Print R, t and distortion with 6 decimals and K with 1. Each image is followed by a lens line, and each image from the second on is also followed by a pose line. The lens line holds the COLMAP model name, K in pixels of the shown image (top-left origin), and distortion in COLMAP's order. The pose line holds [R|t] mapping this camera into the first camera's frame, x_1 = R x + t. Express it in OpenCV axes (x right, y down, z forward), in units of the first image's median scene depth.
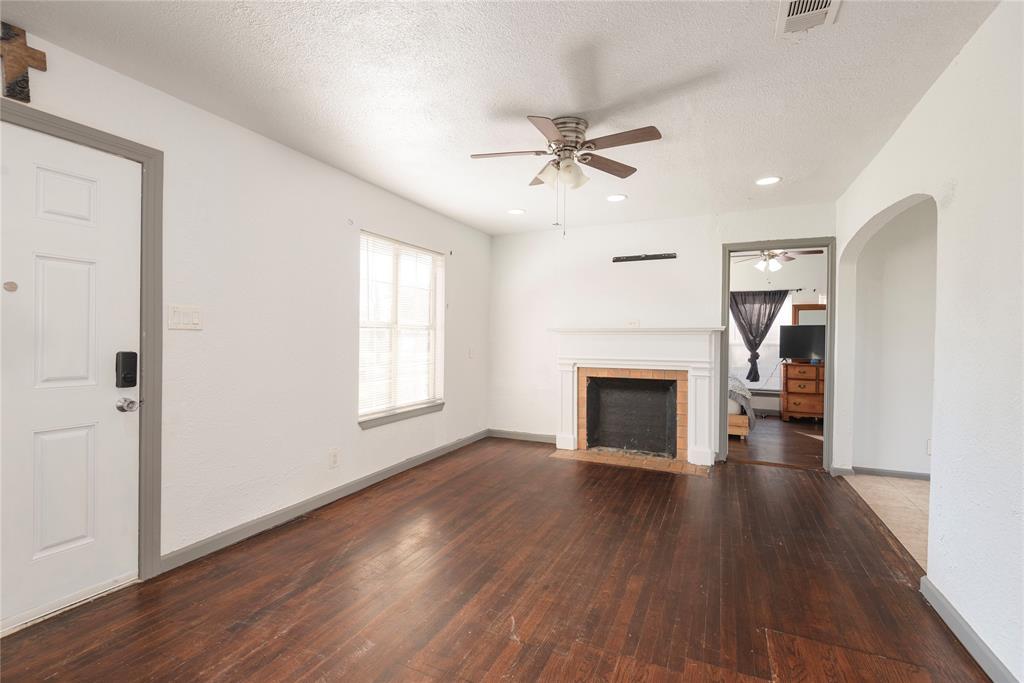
lens RADIAL K [[466.3, 0, 509.7], [0, 466.3, 341.7], [0, 0, 1]] dist [0.020174, -0.000447]
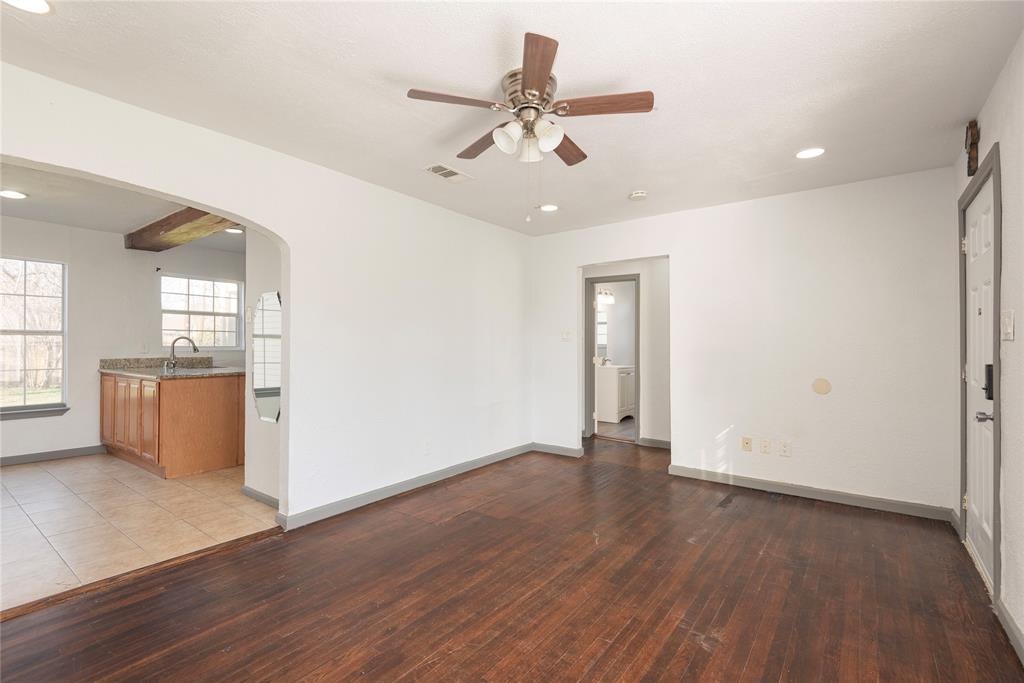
lens RADIAL K [[466.3, 0, 506.7], [0, 466.3, 343.5], [0, 0, 1]] dist [0.020174, -0.000447]
pose [[-0.976462, -0.011031, 0.215405, -0.021809], [-0.009075, 0.999908, 0.010065, -0.021866], [-0.215496, 0.007873, -0.976473, 2.056106]]
